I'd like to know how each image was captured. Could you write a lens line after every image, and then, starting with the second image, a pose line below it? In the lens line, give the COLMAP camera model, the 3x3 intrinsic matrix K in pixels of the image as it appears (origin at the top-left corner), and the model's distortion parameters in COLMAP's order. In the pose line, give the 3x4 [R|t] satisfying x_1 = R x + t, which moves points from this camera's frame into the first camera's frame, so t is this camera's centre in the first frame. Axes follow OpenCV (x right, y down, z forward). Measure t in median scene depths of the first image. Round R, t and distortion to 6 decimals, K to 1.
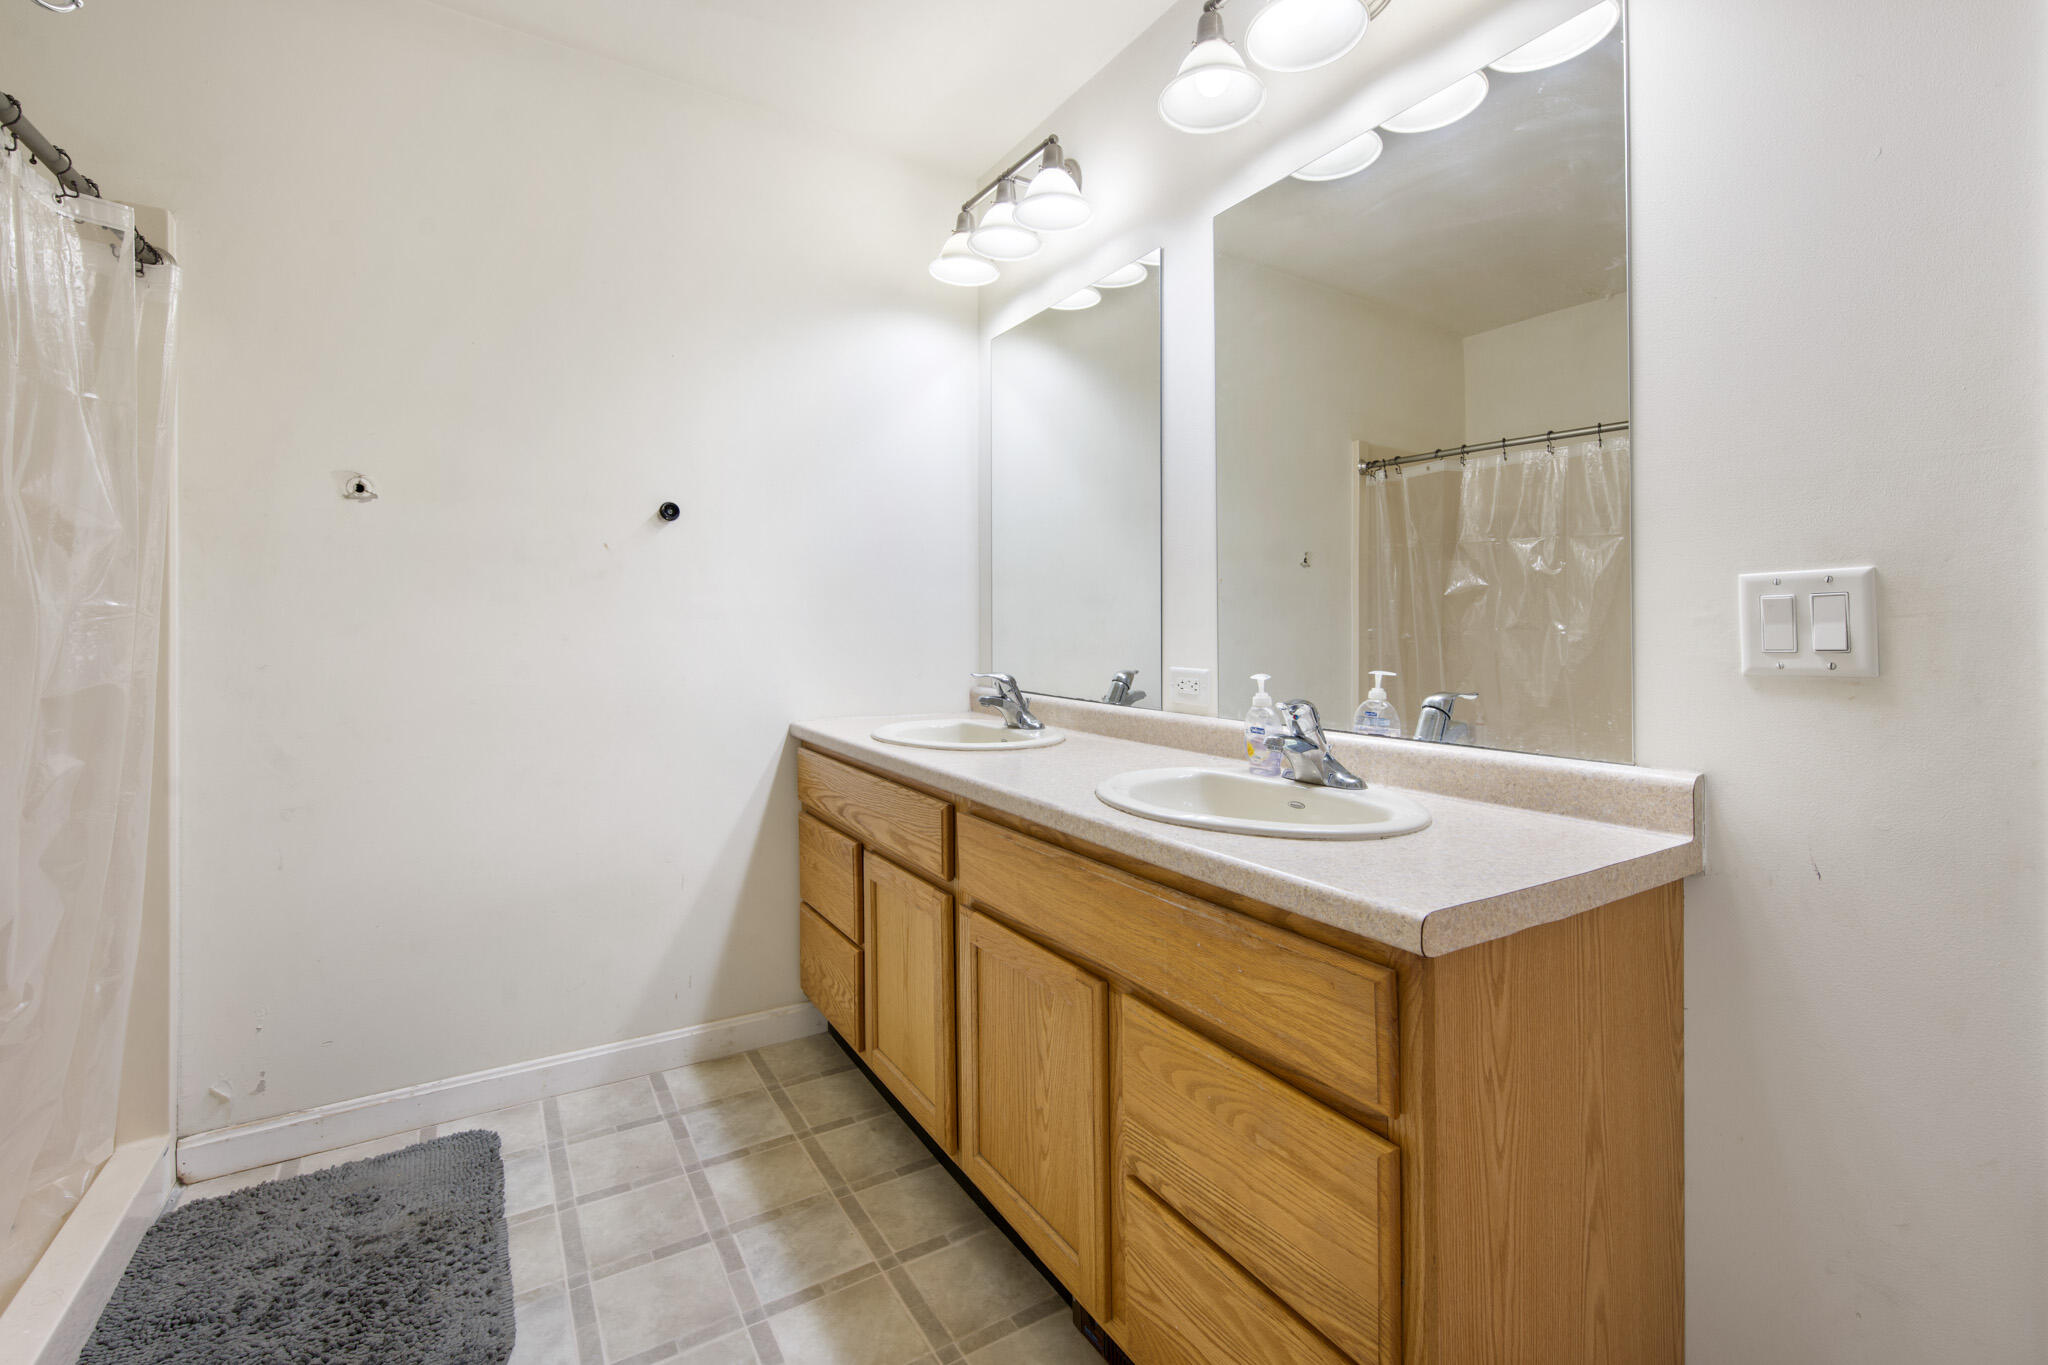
lens RADIAL K [[892.6, 0, 1028.3], [0, 892.6, 628.2], [0, 0, 1]] dist [0.002083, 0.000143]
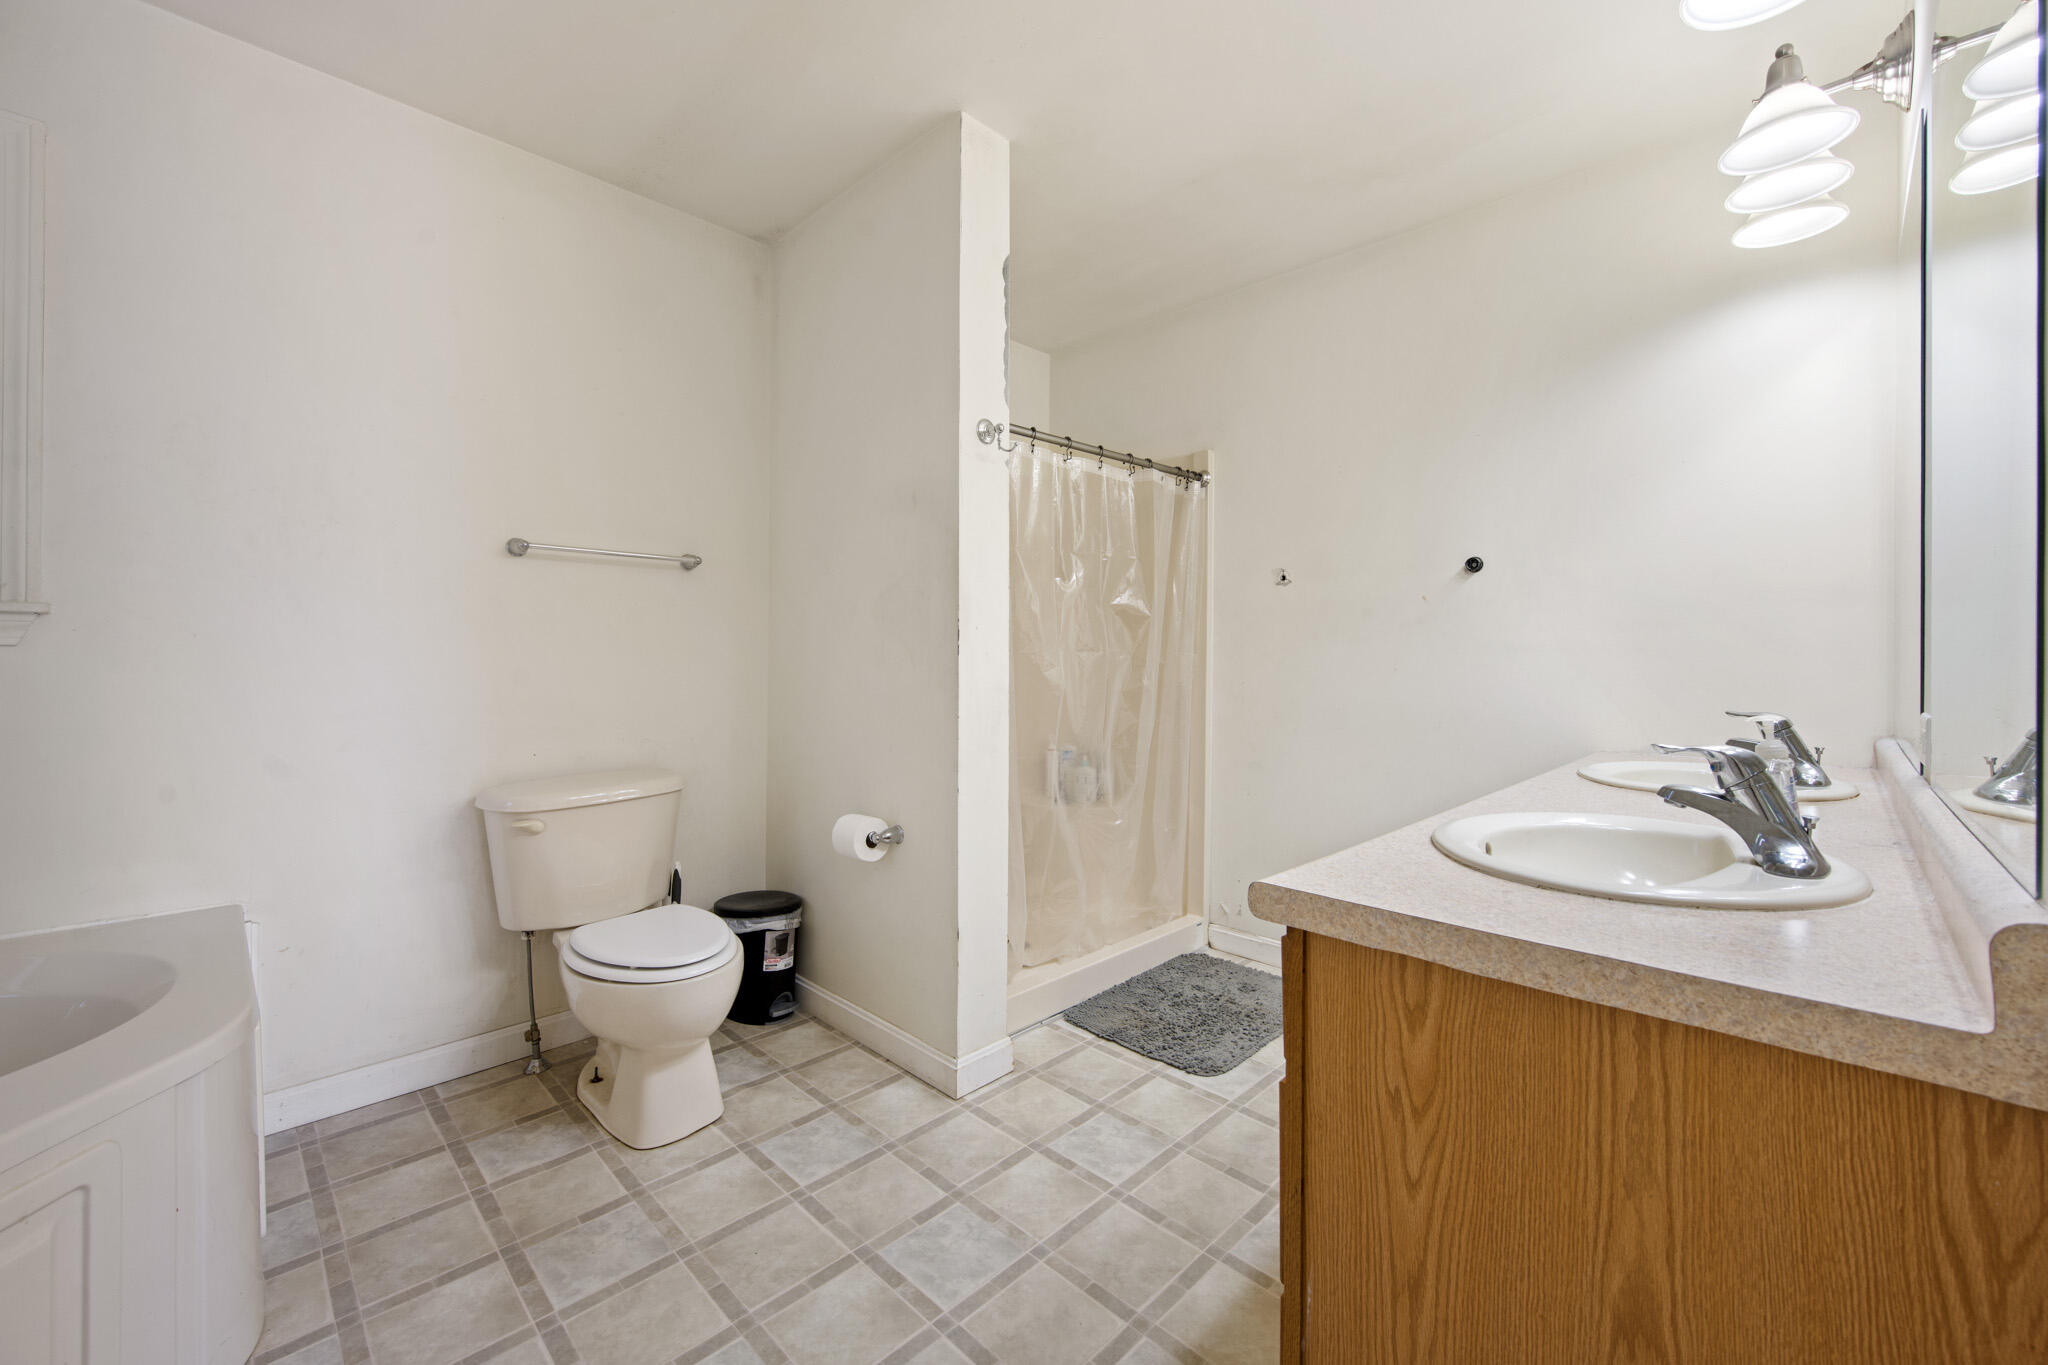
lens RADIAL K [[815.7, 0, 1025.7], [0, 815.7, 662.6], [0, 0, 1]] dist [0.000289, 0.000058]
pose [[0.229335, -0.002331, -0.973345, 0.836503], [-0.002755, 0.999992, -0.003044, 0.010675], [0.973344, 0.003380, 0.229327, 0.240903]]
